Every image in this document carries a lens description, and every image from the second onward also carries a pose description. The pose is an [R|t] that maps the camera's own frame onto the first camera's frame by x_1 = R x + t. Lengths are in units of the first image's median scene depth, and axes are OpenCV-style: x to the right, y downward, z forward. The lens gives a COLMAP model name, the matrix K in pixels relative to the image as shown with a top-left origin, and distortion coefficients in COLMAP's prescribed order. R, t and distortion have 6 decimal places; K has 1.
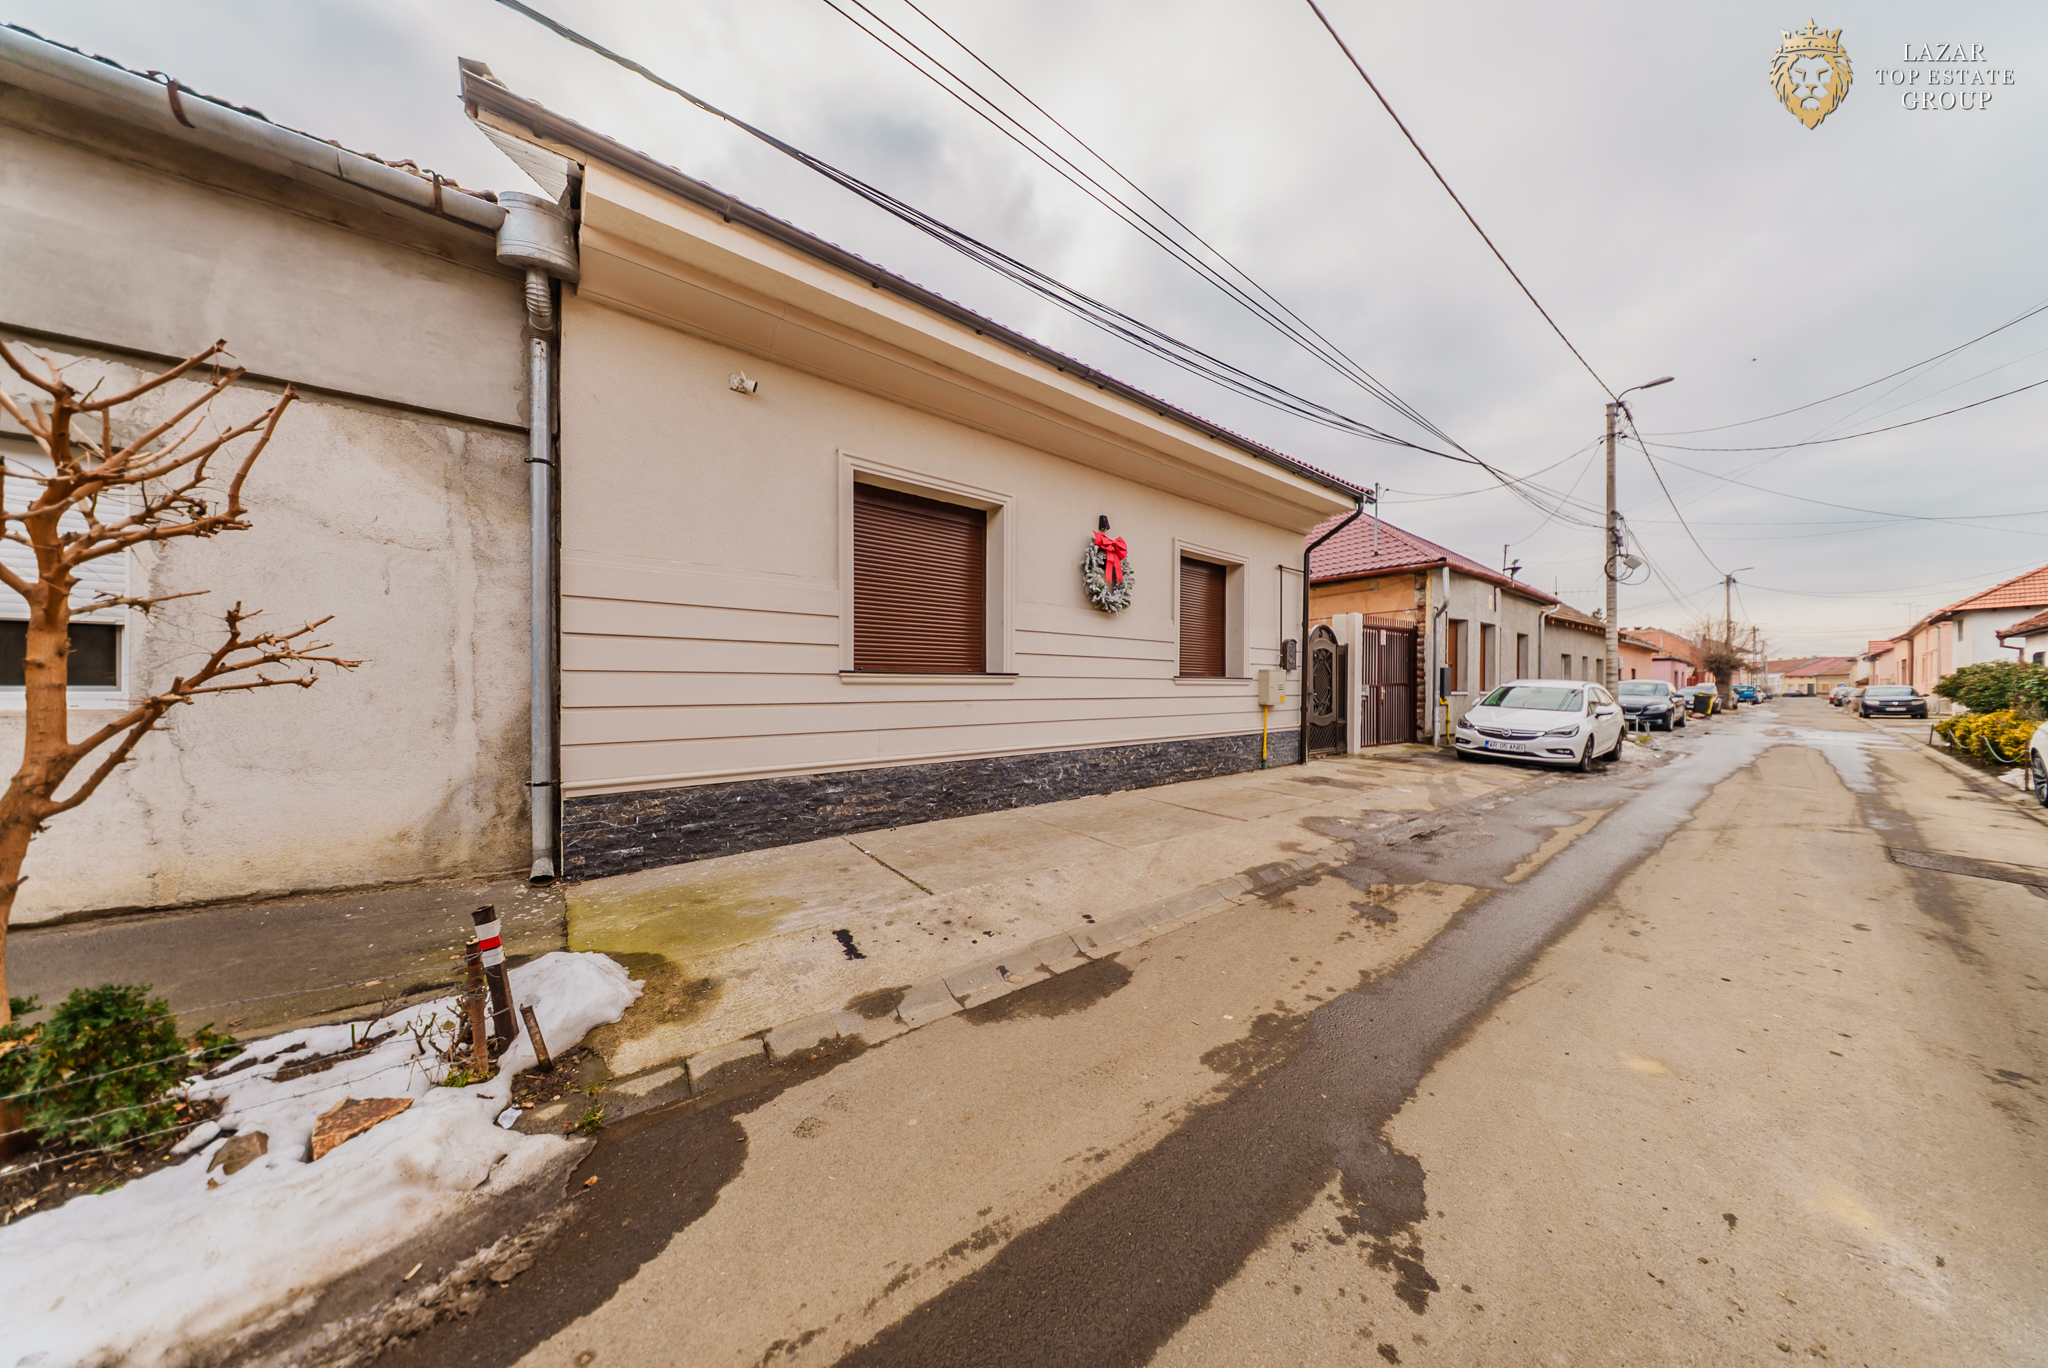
lens RADIAL K [[605.9, 0, 1024.0], [0, 605.9, 684.0], [0, 0, 1]] dist [0.000165, -0.001252]
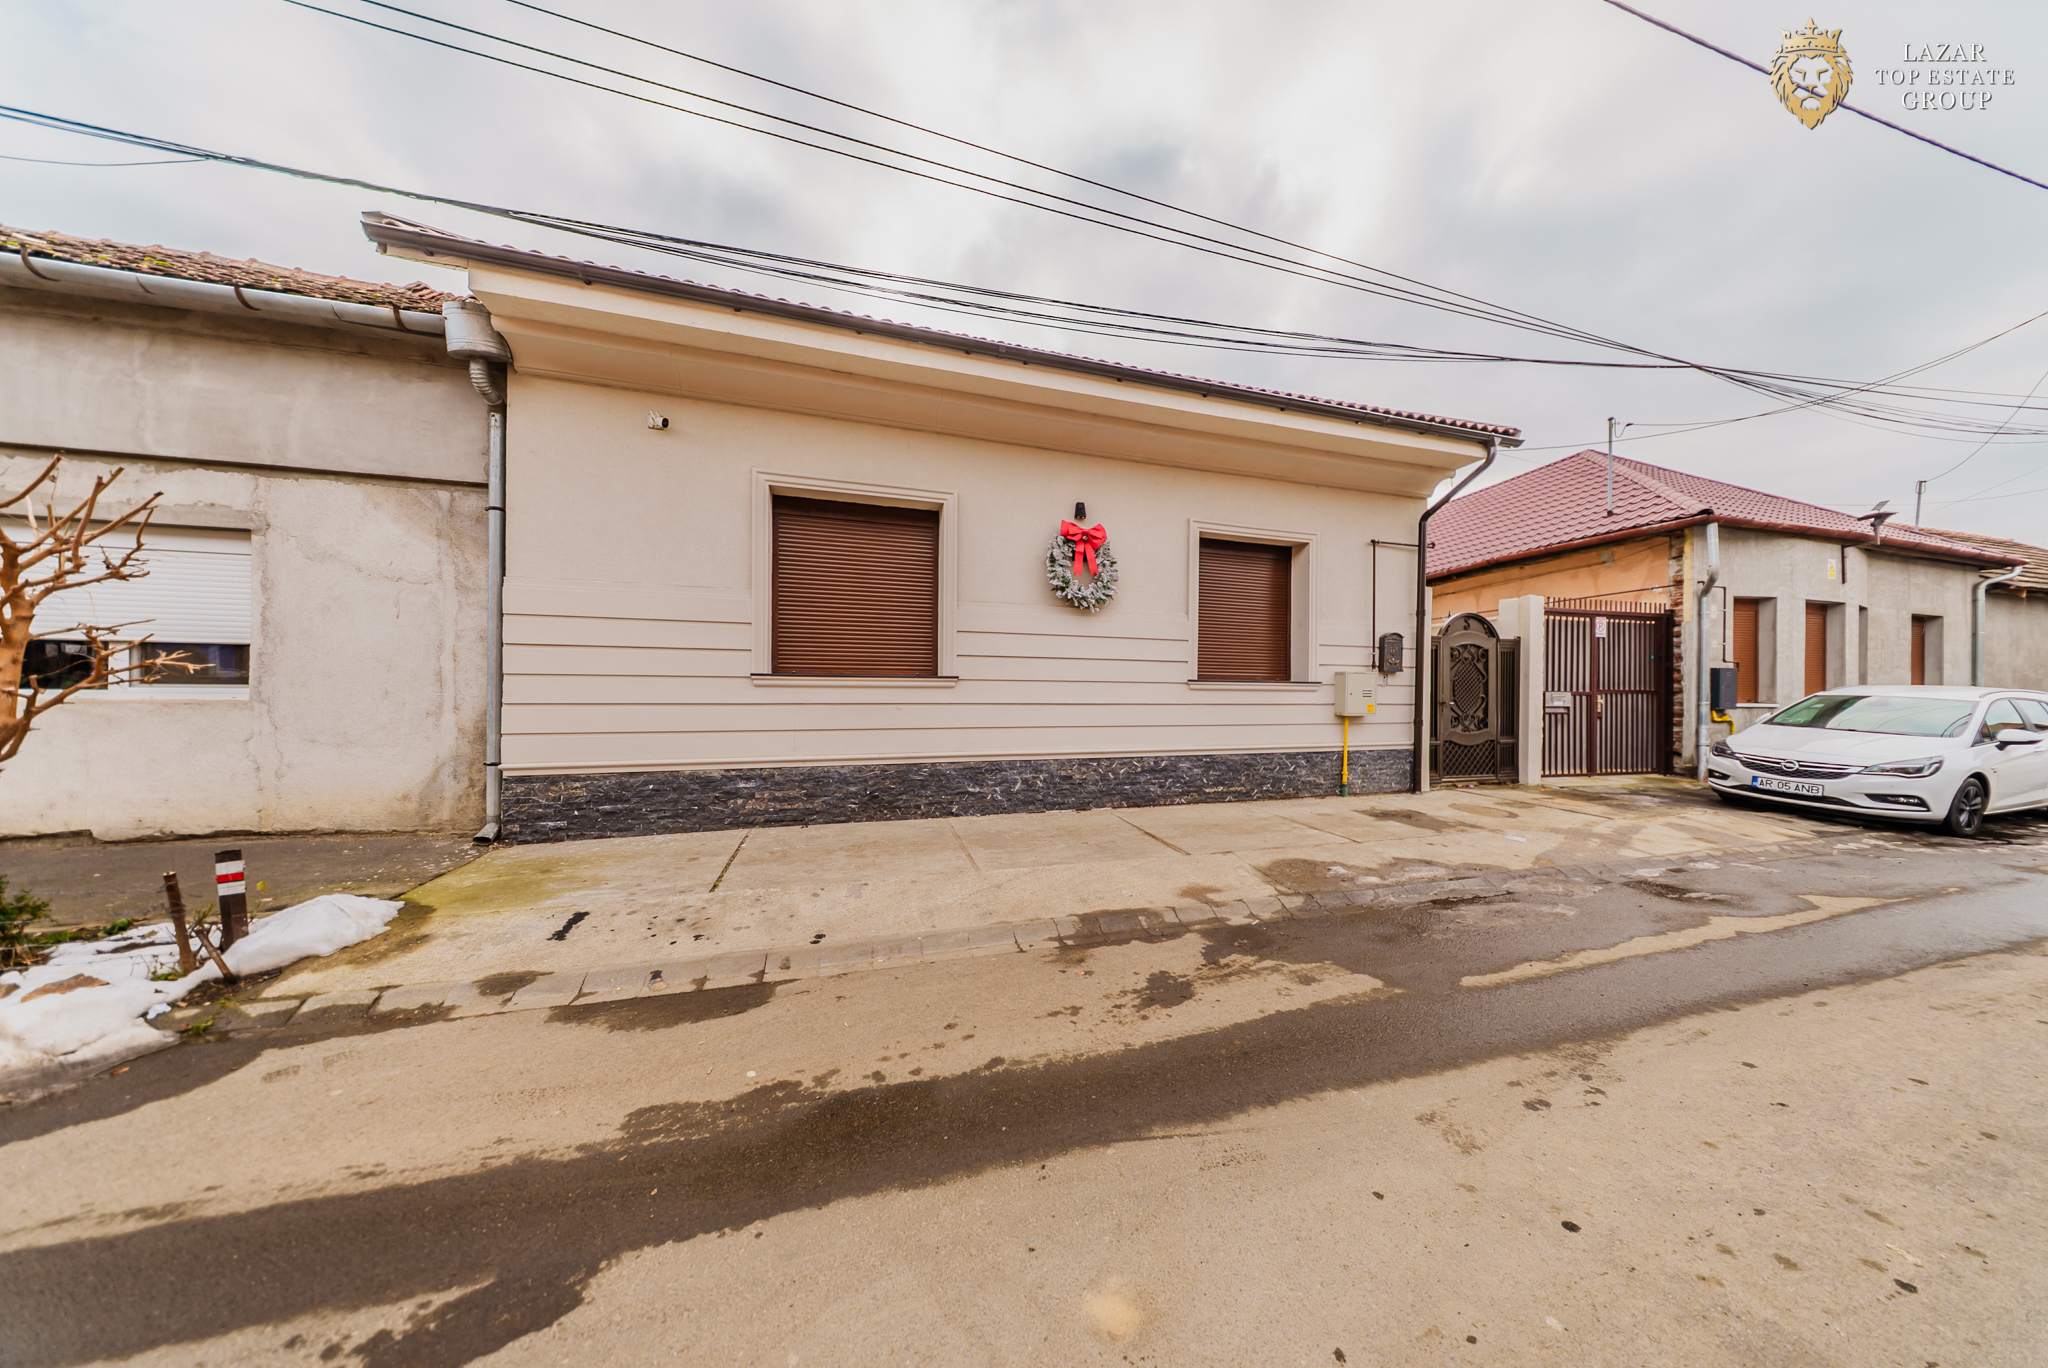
lens RADIAL K [[603.1, 0, 1029.1], [0, 603.1, 684.3], [0, 0, 1]] dist [0.000232, -0.001627]
pose [[0.930935, 0.000942, -0.365185, 0.623790], [-0.004688, 0.999945, -0.009371, 0.005012], [0.365156, 0.010436, 0.930888, 0.214379]]
